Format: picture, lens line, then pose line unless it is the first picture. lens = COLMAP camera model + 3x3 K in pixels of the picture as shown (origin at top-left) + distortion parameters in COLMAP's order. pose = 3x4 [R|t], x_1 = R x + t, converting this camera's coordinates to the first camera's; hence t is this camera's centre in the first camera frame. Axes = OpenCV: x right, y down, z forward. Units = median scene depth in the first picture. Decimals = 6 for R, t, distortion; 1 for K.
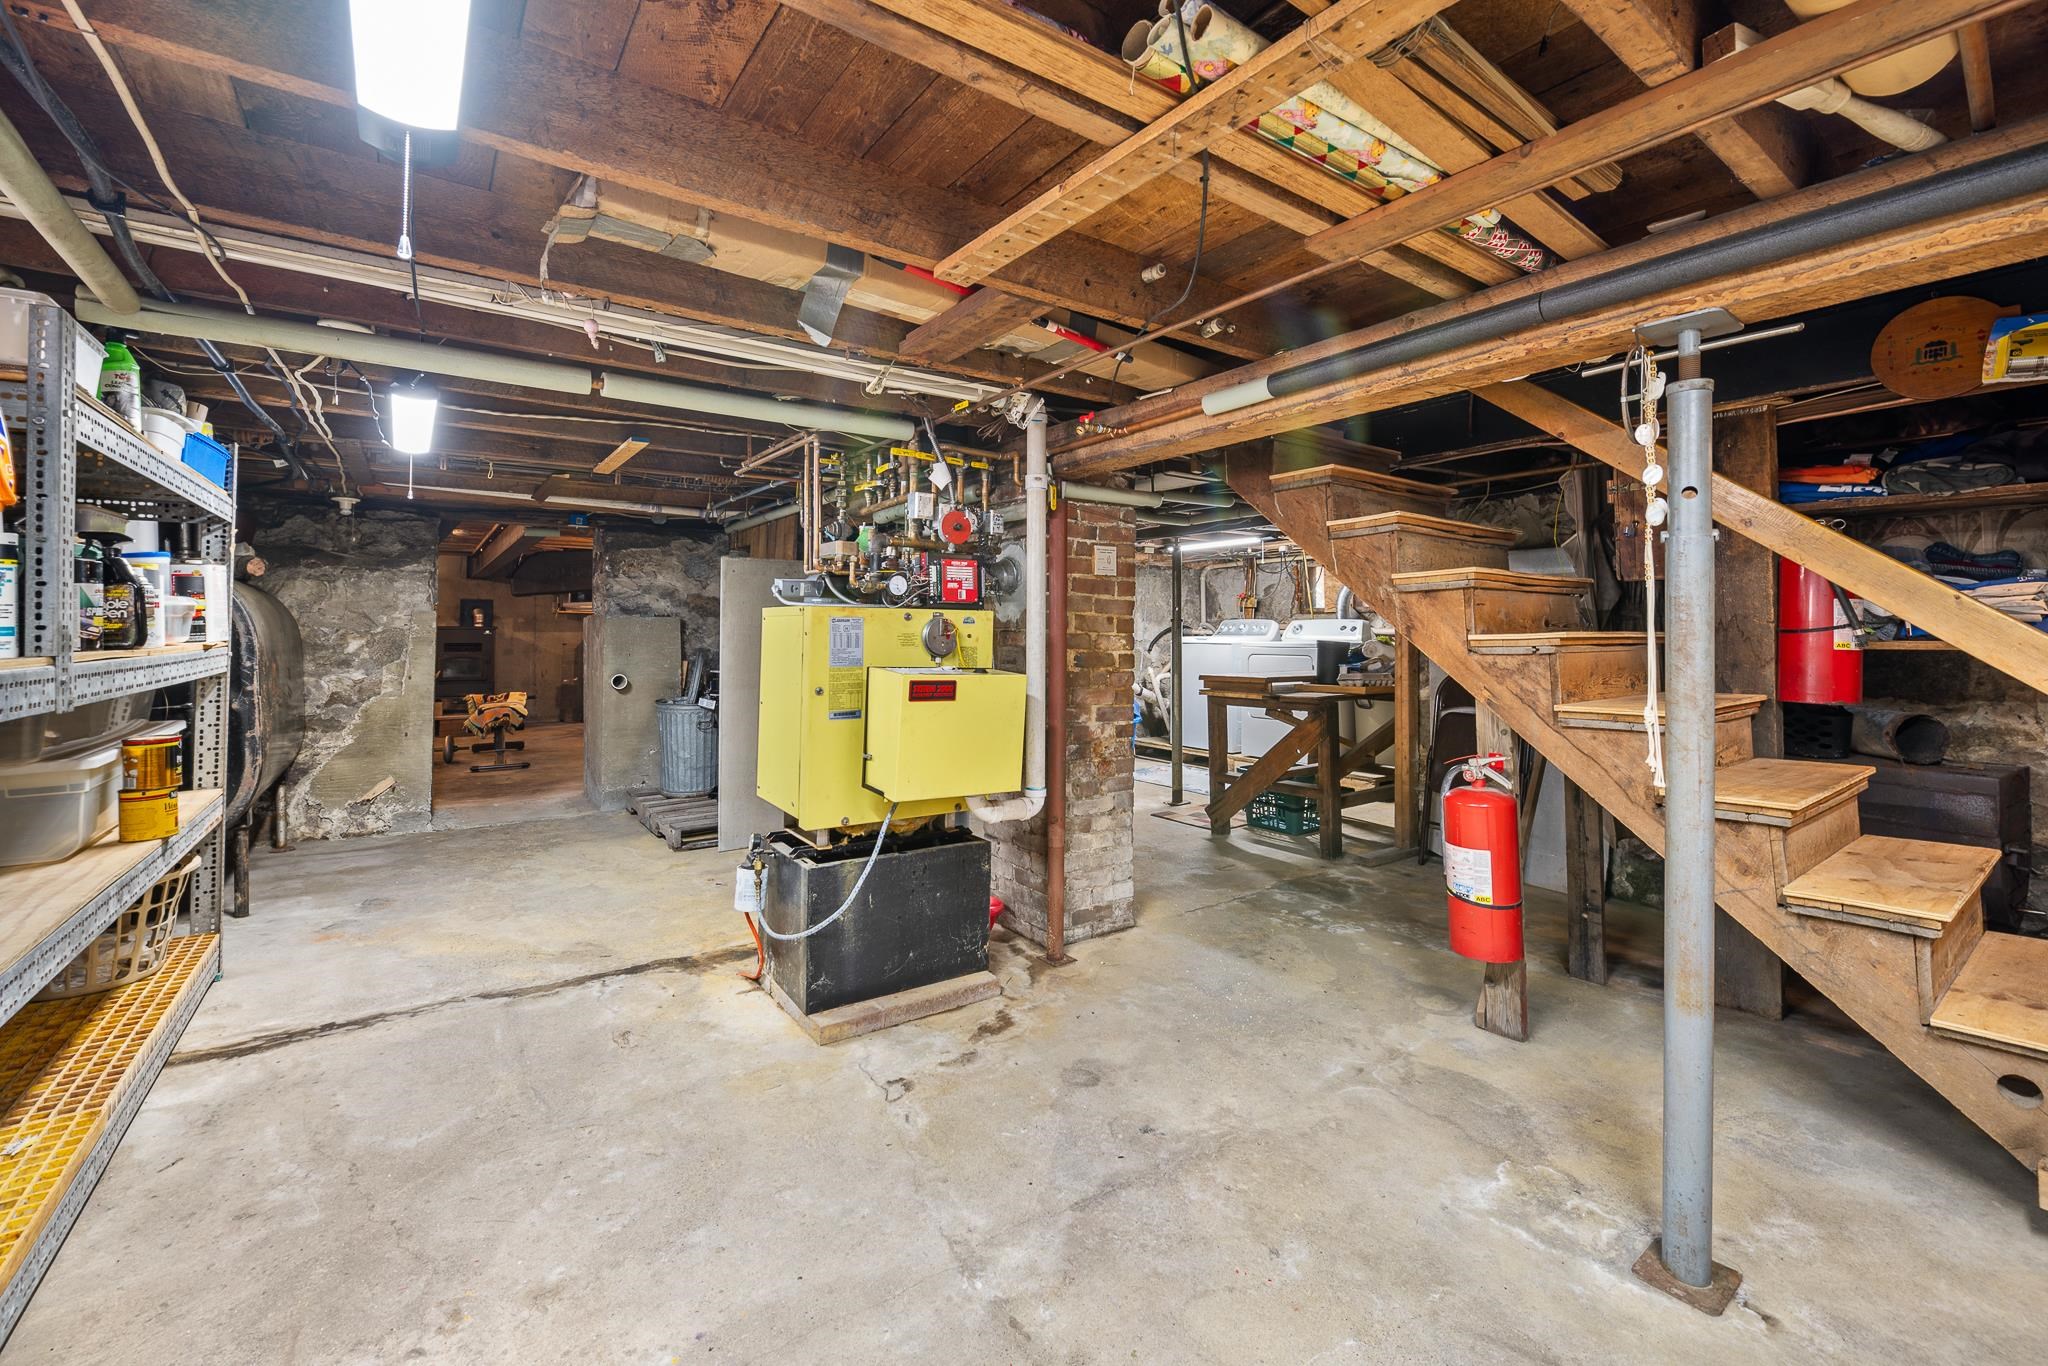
lens RADIAL K [[841.3, 0, 1026.7], [0, 841.3, 653.4], [0, 0, 1]] dist [-0.006991, -0.000253]
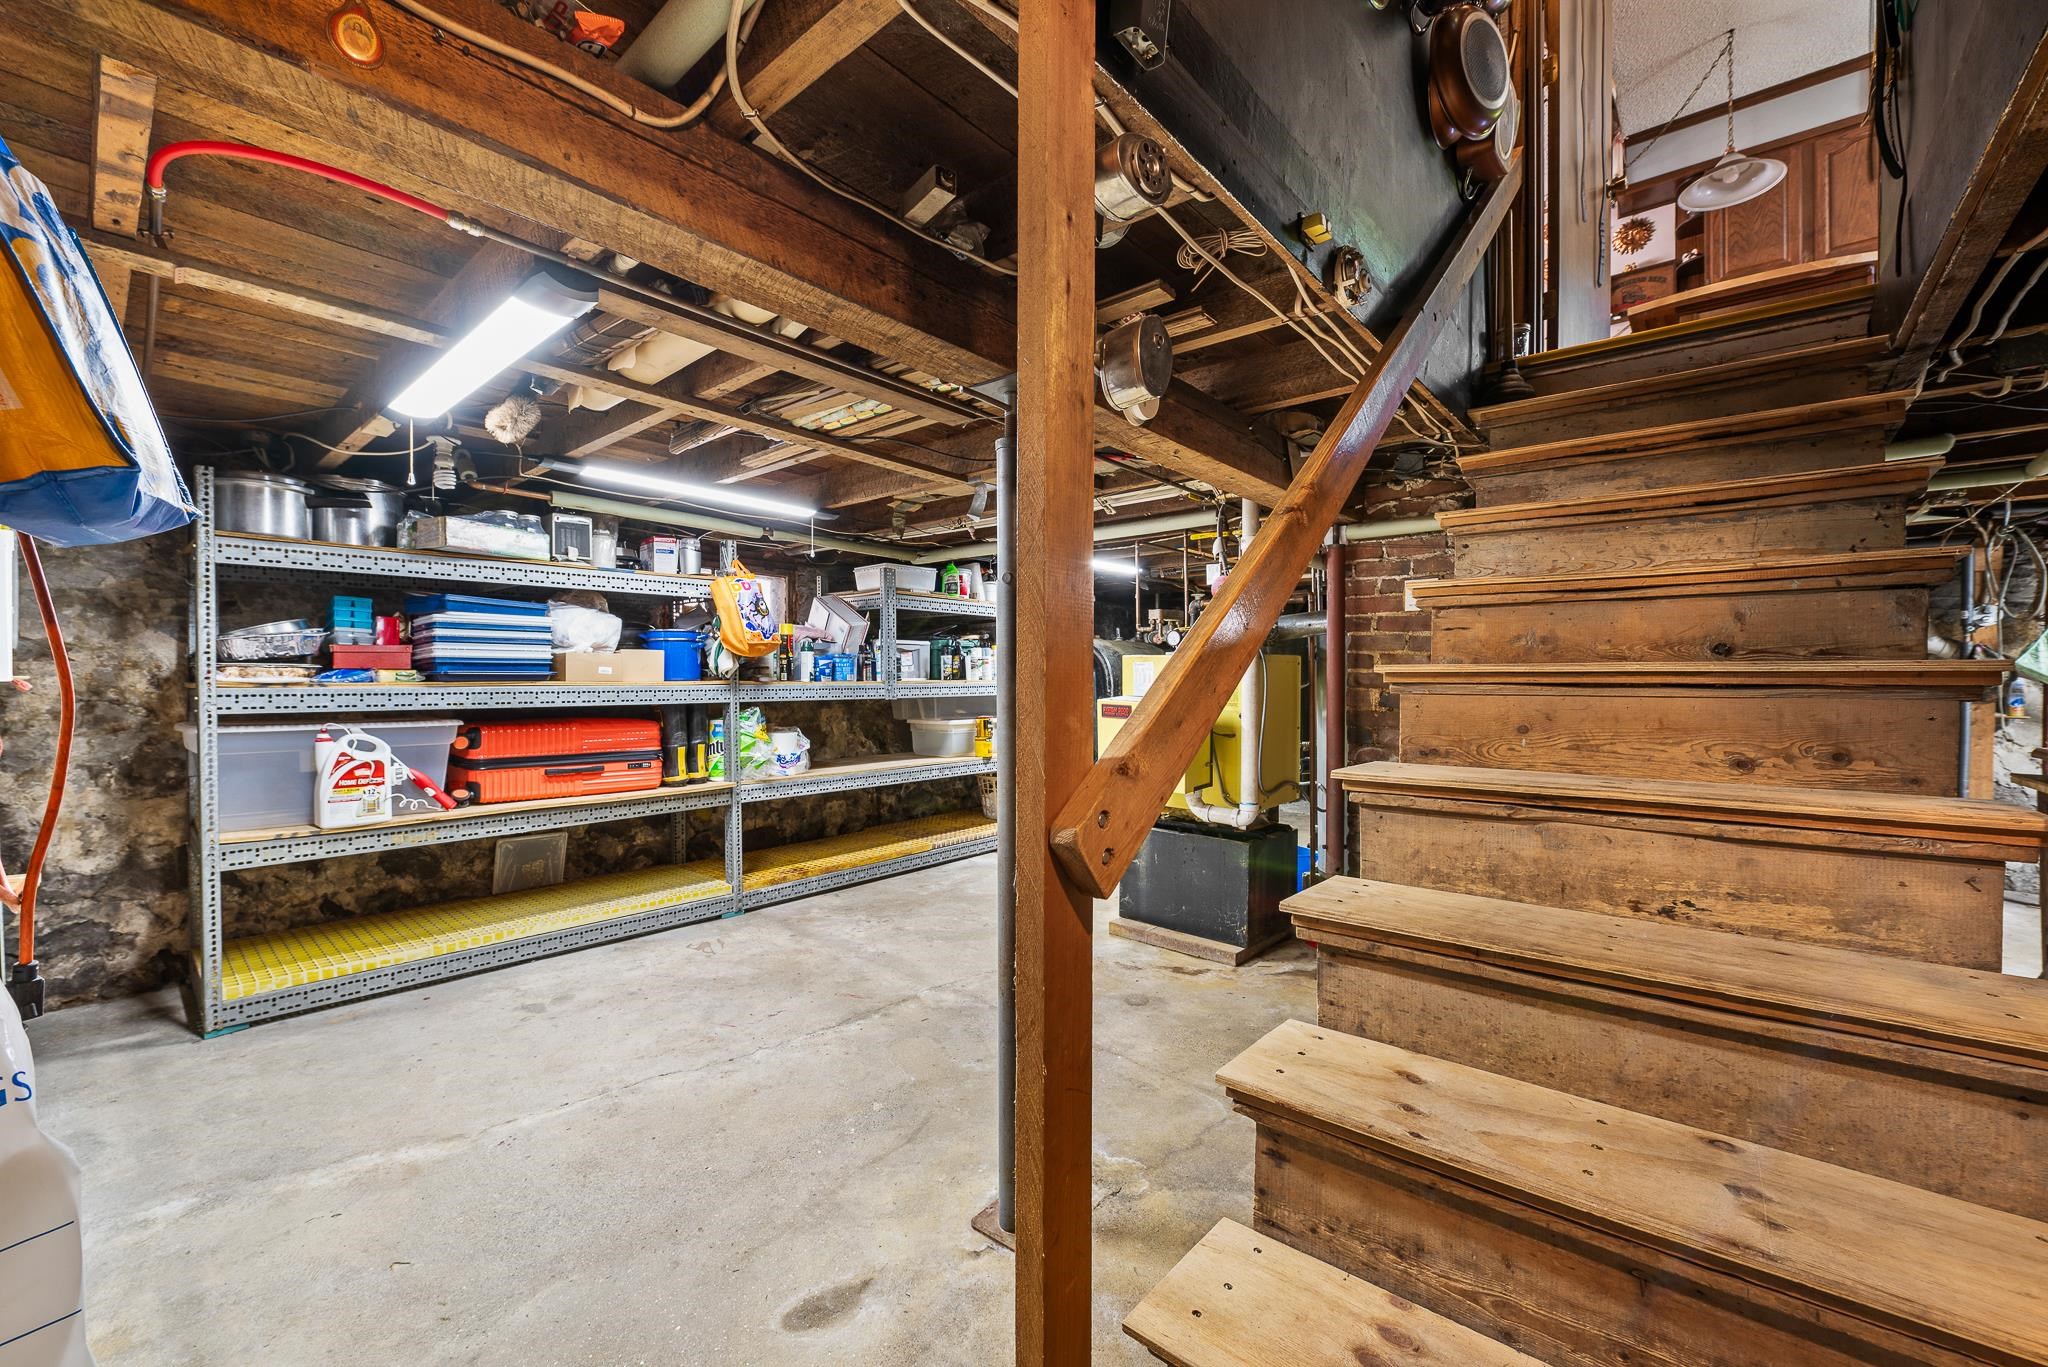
lens RADIAL K [[821.0, 0, 1023.0], [0, 821.0, 681.4], [0, 0, 1]] dist [-0.007406, -0.000348]
pose [[0.230437, 0.001078, -0.973087, 1.154309], [-0.019469, 0.999804, -0.003503, -0.000614], [0.972892, 0.019752, 0.230413, 0.447514]]
